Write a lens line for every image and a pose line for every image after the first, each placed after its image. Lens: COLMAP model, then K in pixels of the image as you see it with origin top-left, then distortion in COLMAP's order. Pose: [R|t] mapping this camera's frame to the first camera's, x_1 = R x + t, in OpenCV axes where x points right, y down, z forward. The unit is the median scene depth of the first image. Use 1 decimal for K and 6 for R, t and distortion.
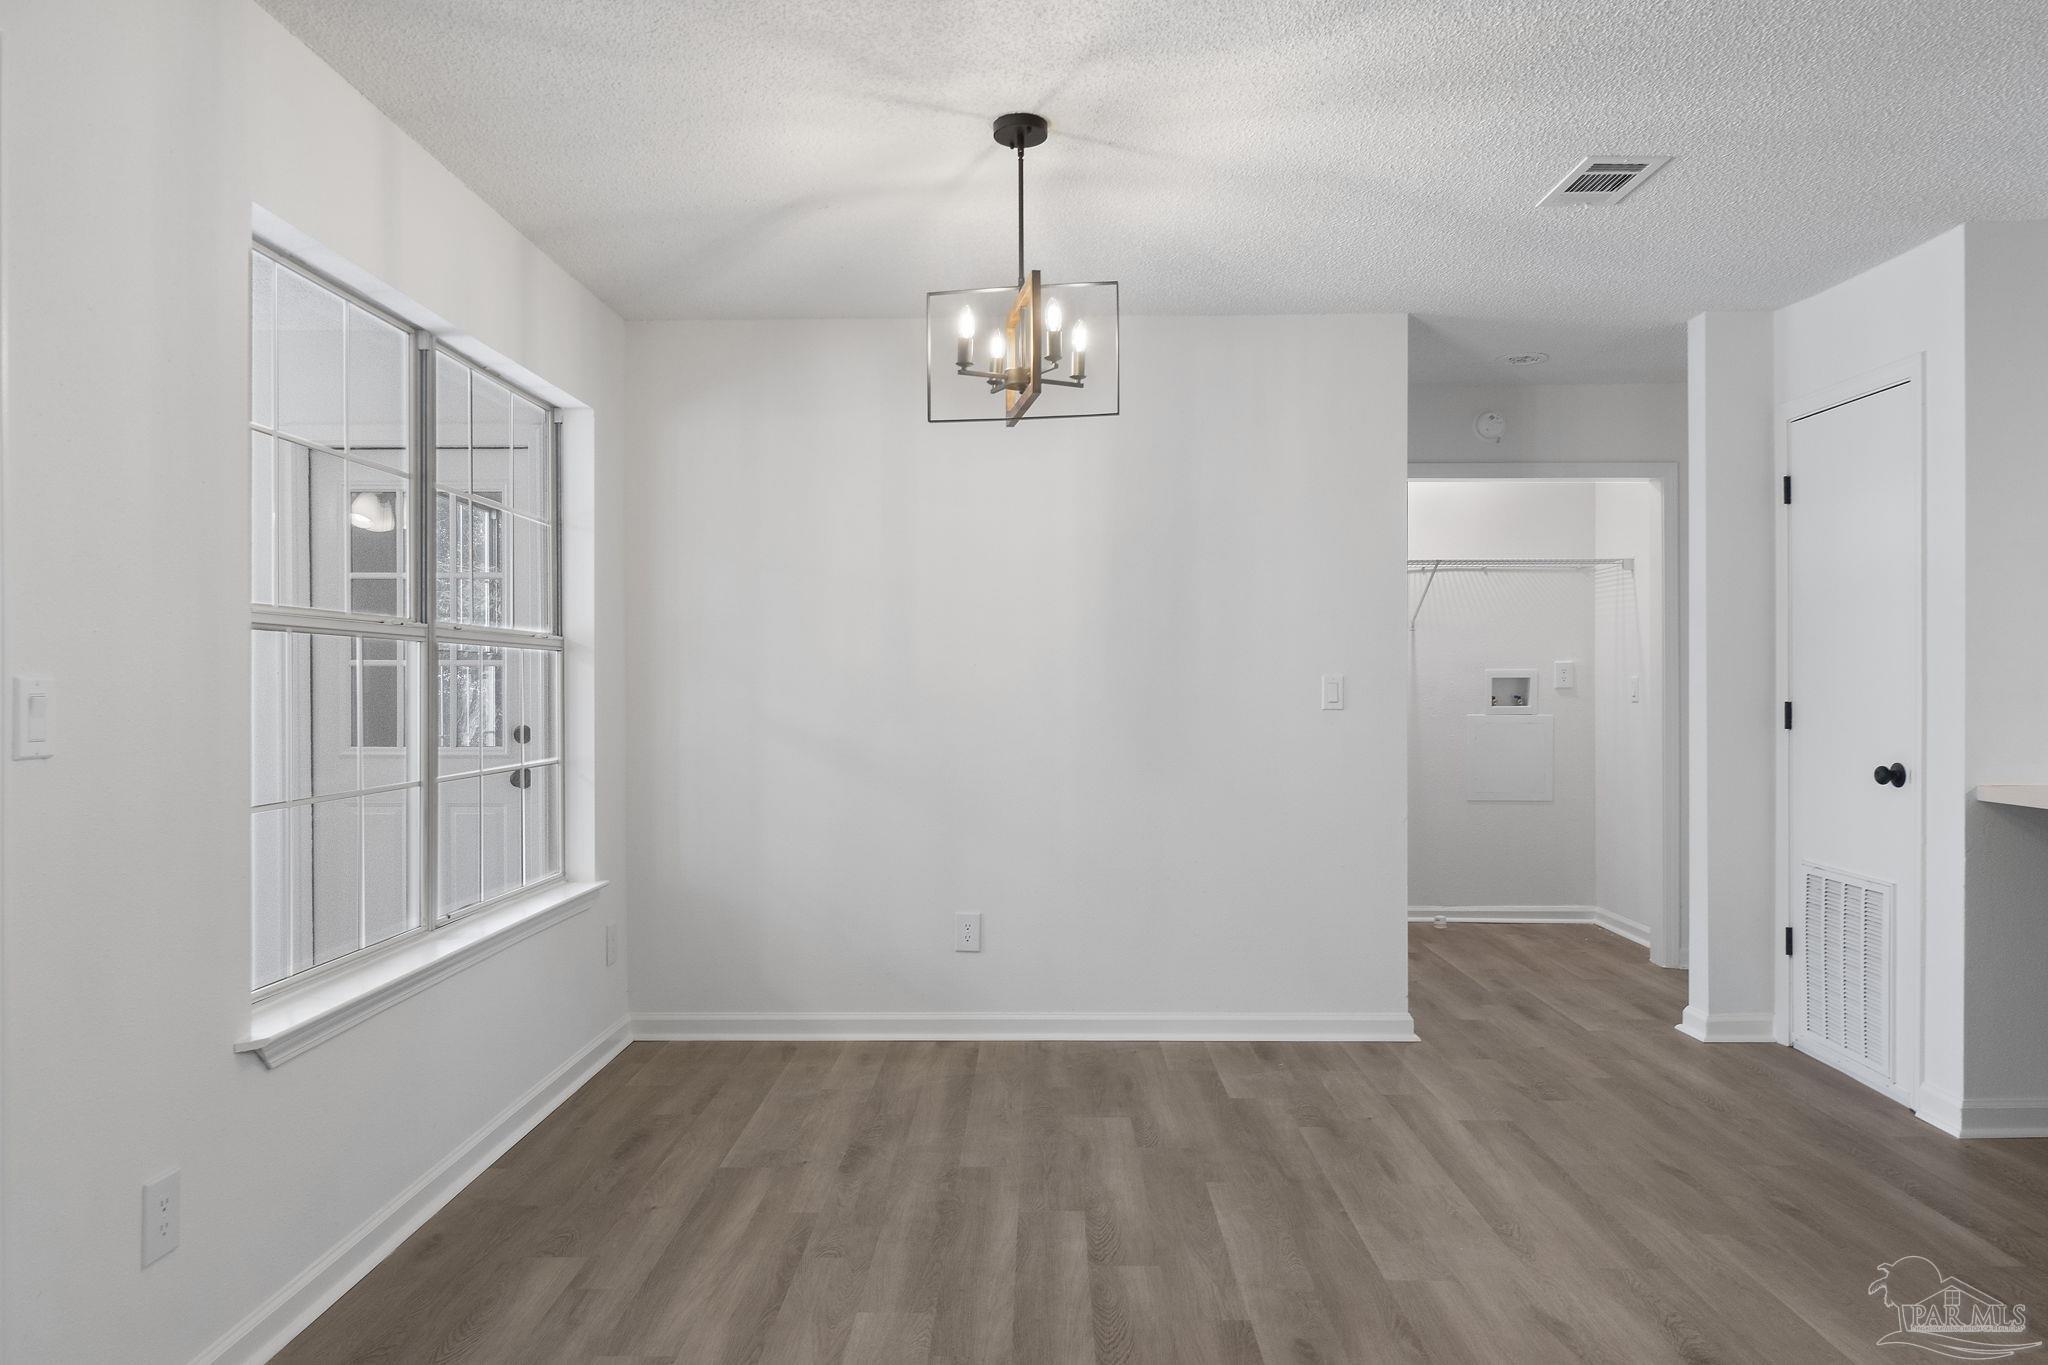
lens RADIAL K [[1332.5, 0, 1015.3], [0, 1332.5, 679.3], [0, 0, 1]] dist [0.000134, -0.000576]
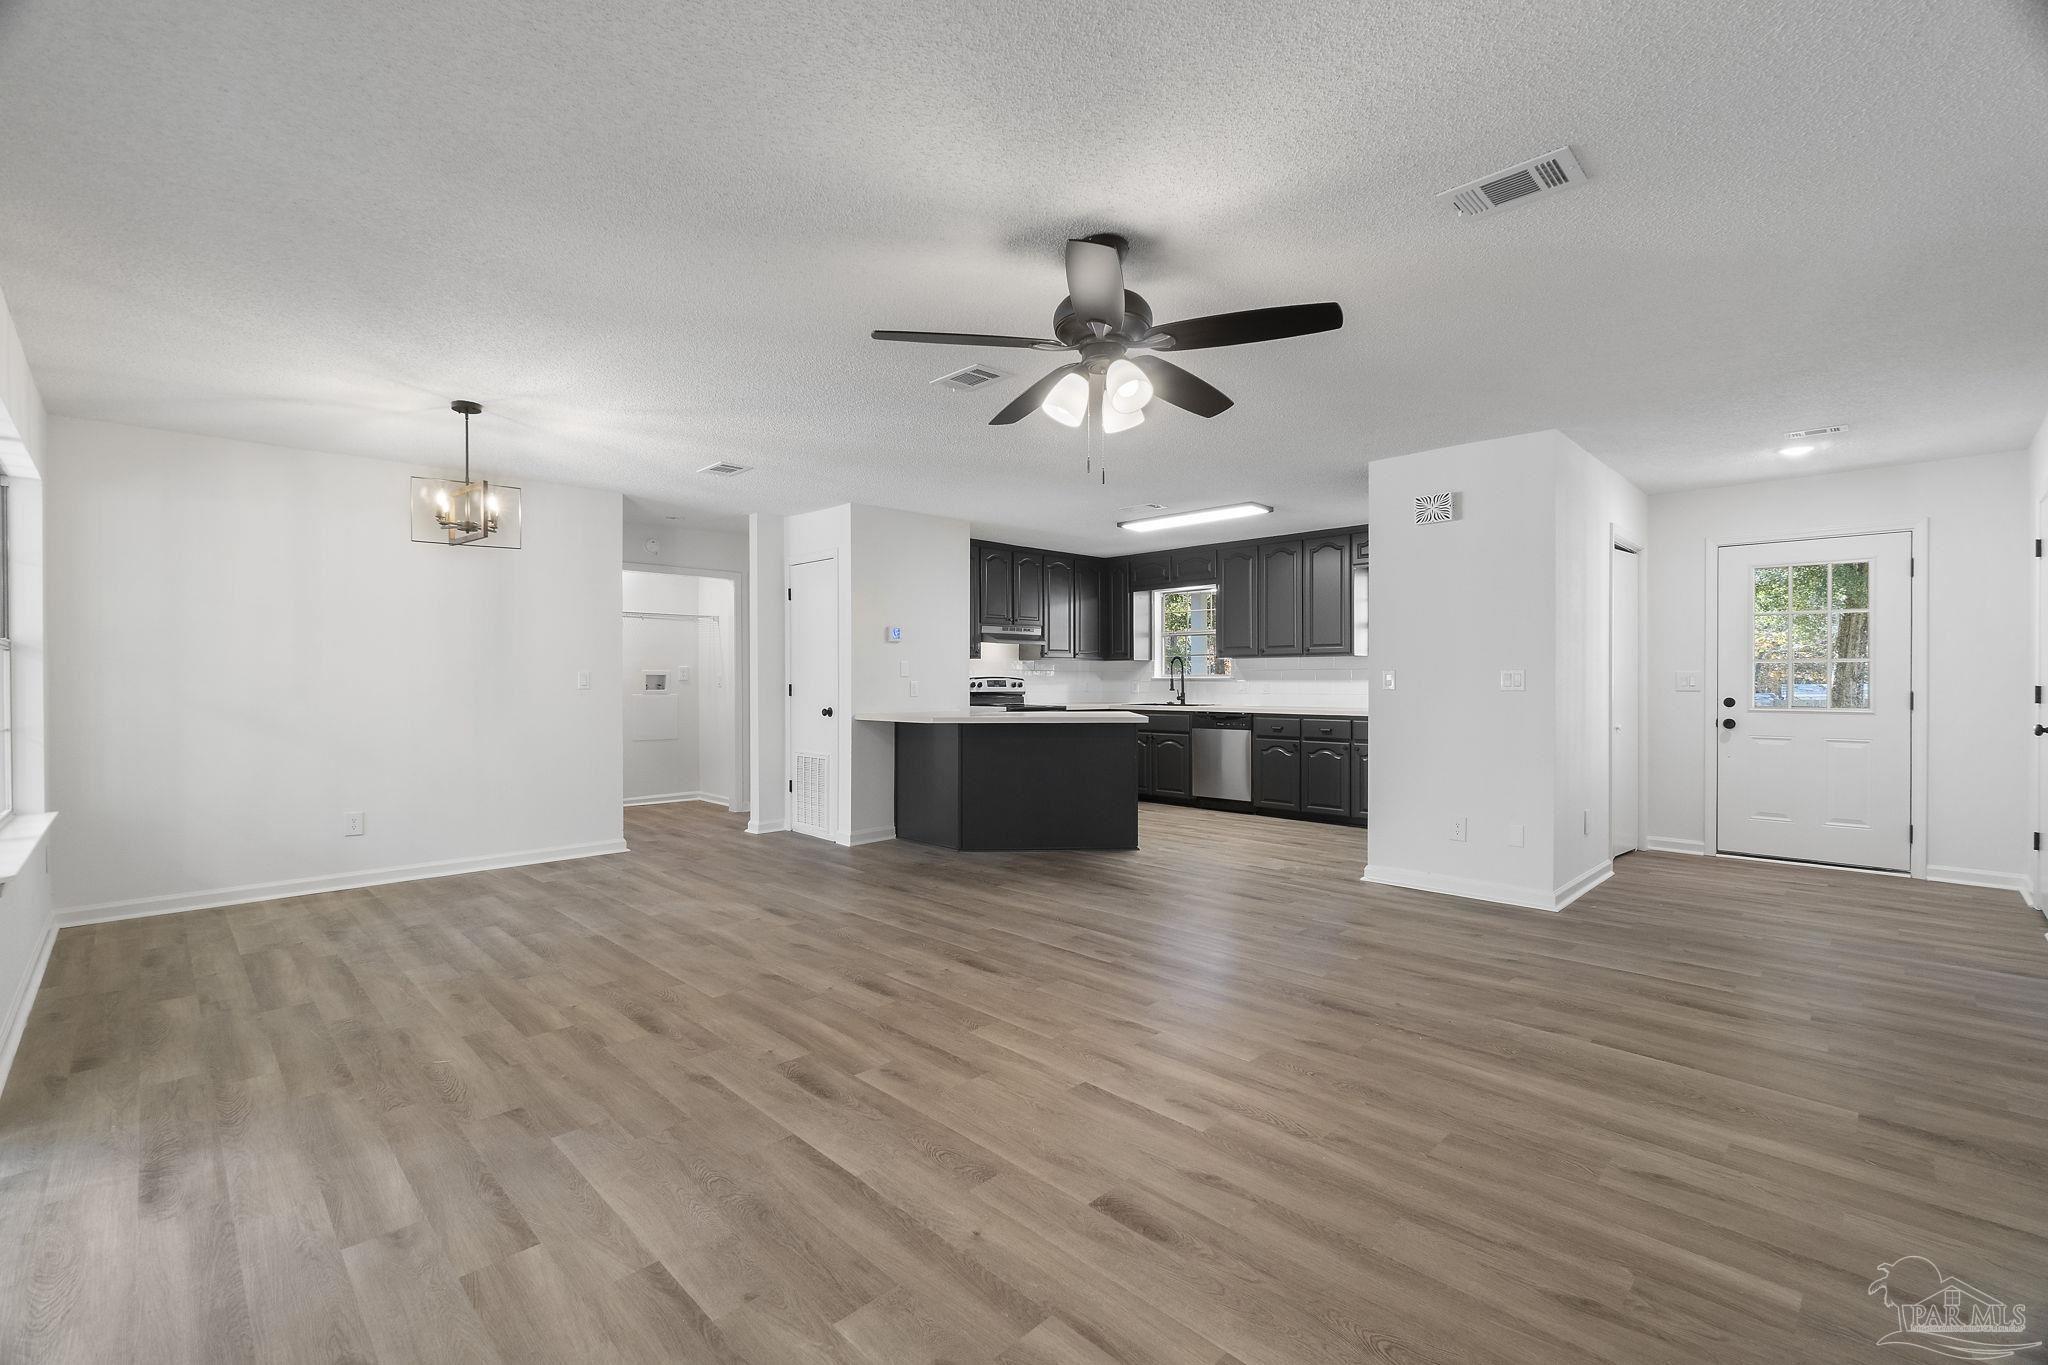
lens RADIAL K [[885.5, 0, 1027.0], [0, 885.5, 689.1], [0, 0, 1]] dist [-0.001190, 0.000198]
pose [[0.697216, -0.006430, 0.716832, -0.261000], [-0.001097, 0.999949, 0.010036, 0.009242], [-0.716860, -0.007783, 0.697174, -0.408467]]
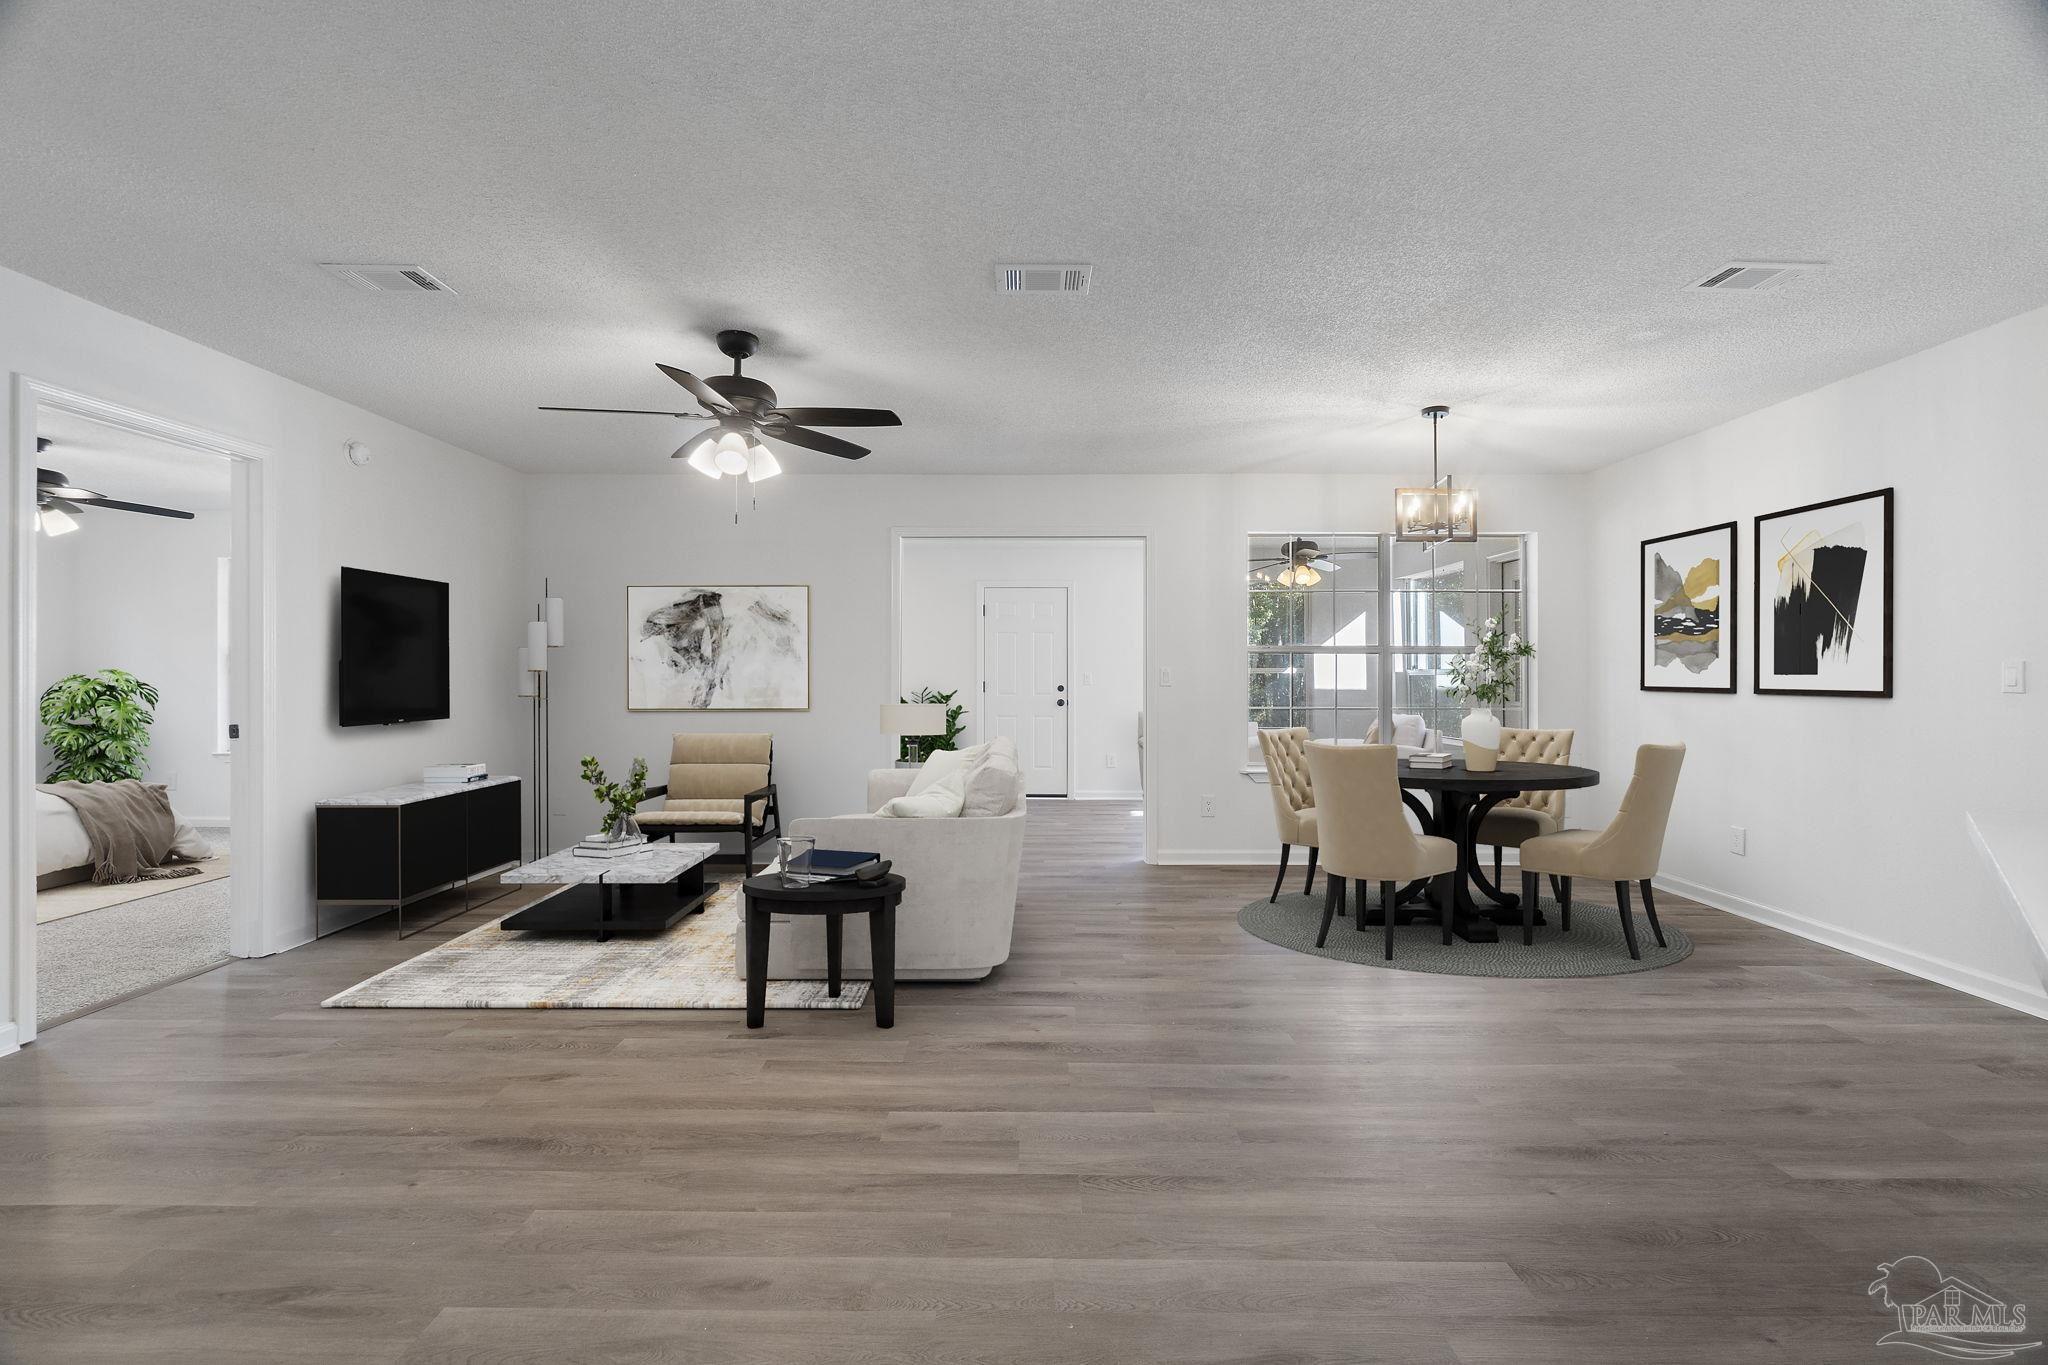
lens RADIAL K [[885.5, 0, 1013.4], [0, 885.5, 673.2], [0, 0, 1]] dist [-0.001190, 0.000198]
pose [[-0.000204, 0.001134, -0.999999, 0.985823], [0.000687, 0.999999, 0.001134, 0.006310], [1.000000, -0.000687, -0.000204, 0.219002]]
